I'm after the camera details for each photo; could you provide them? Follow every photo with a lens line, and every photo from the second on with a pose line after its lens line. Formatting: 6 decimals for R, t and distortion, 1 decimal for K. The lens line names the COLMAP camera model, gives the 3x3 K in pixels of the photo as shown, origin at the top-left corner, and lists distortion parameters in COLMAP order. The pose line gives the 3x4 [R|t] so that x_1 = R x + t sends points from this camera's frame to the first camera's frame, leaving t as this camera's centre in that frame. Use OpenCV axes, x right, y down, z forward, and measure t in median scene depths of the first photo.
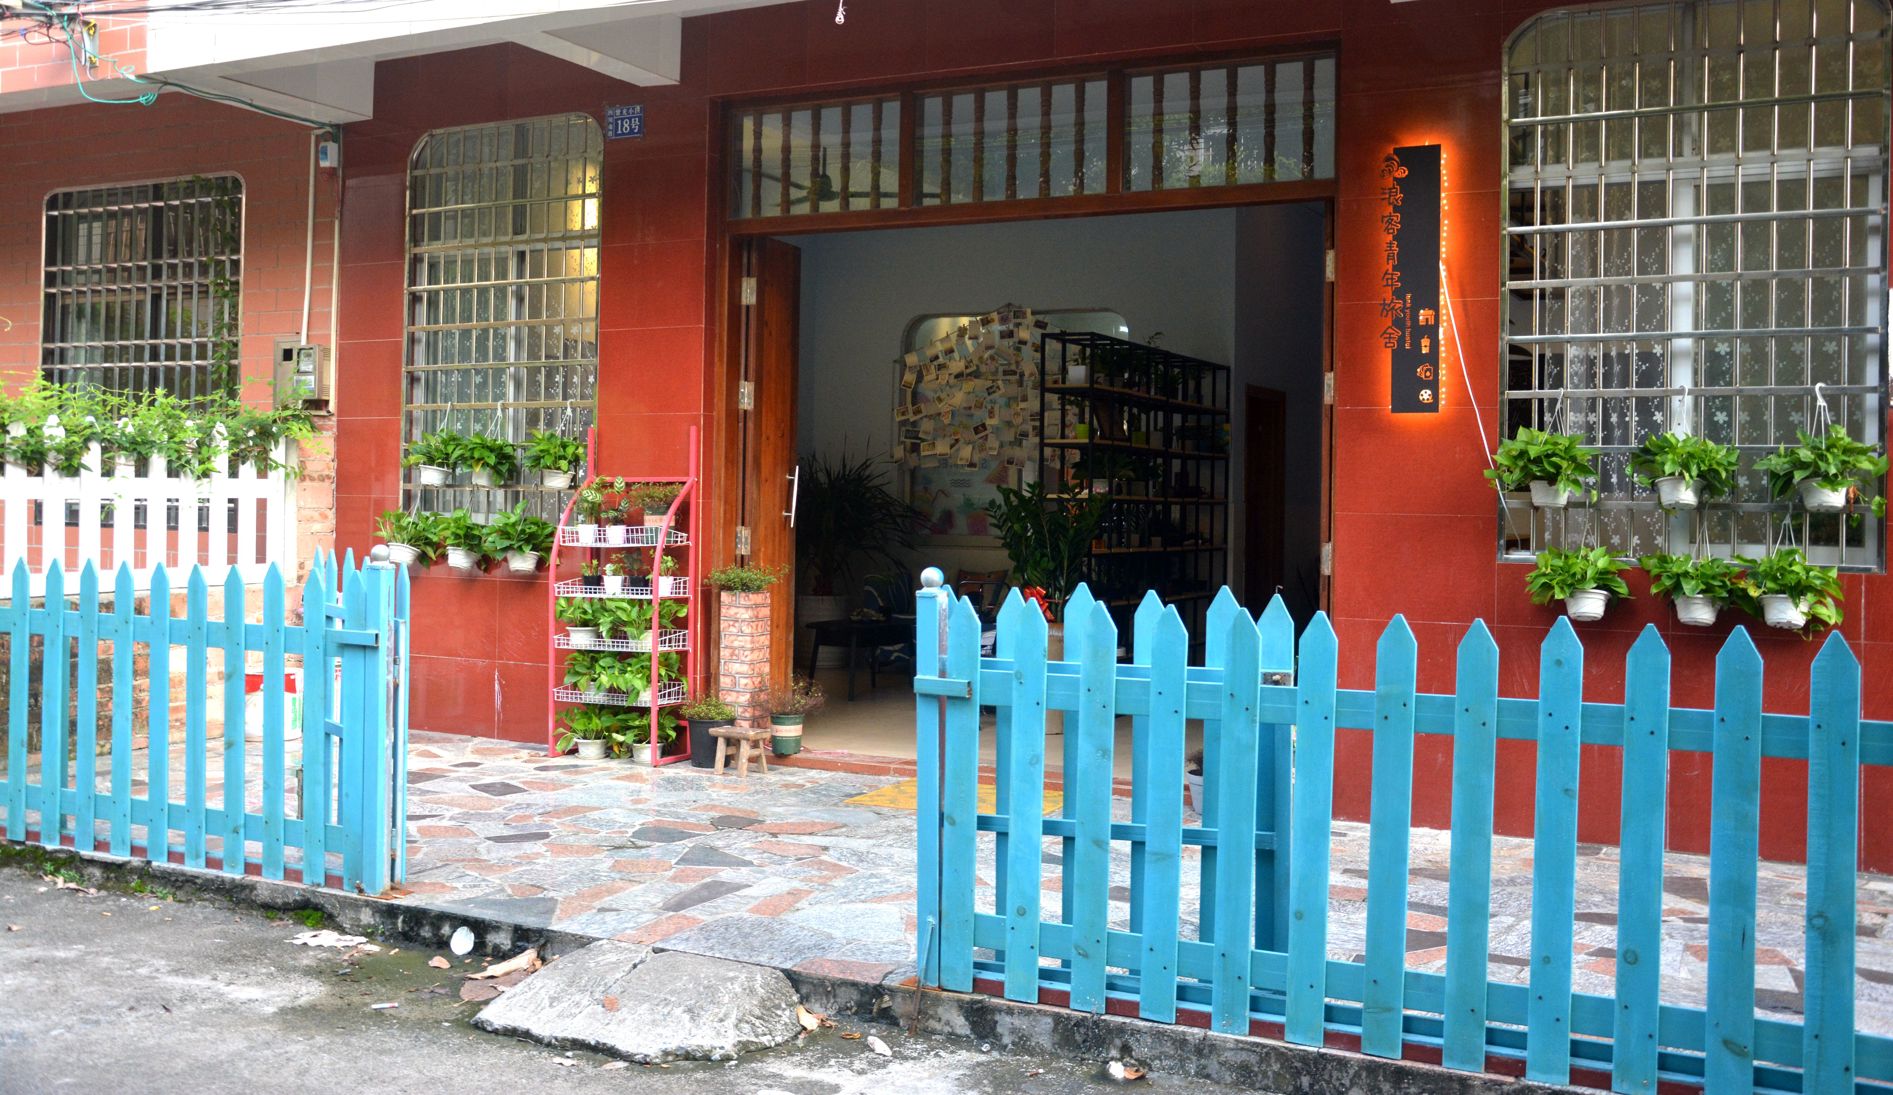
lens RADIAL K [[1765.3, 0, 946.3], [0, 1765.3, 482.3], [0, 0, 1]] dist [-0.106740, 0.210129]
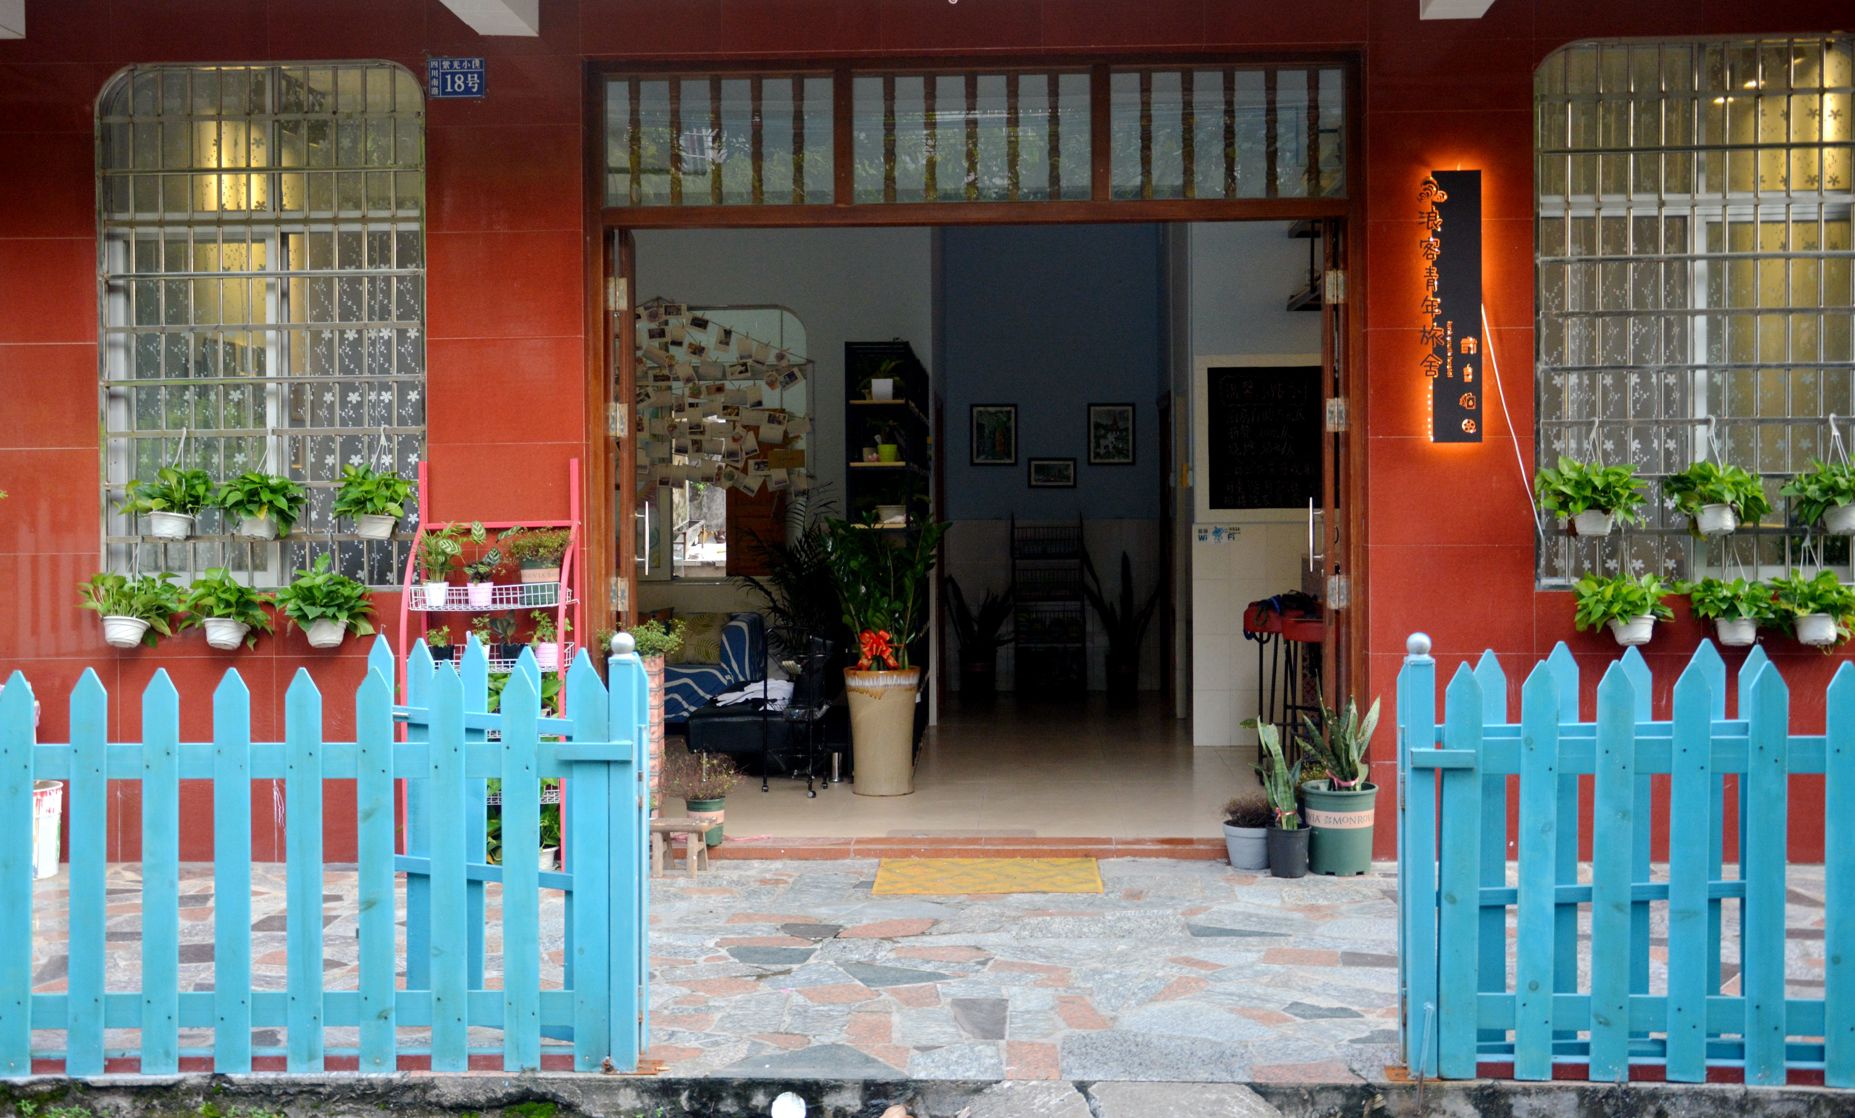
lens RADIAL K [[2042.7, 0, 926.2], [0, 2042.7, 509.9], [0, 0, 1]] dist [-0.040811, 0.287201]
pose [[0.910157, -0.024318, 0.413549, -0.518416], [0.017031, 0.999628, 0.021298, -0.033852], [-0.413913, -0.012341, 0.910233, 0.085210]]
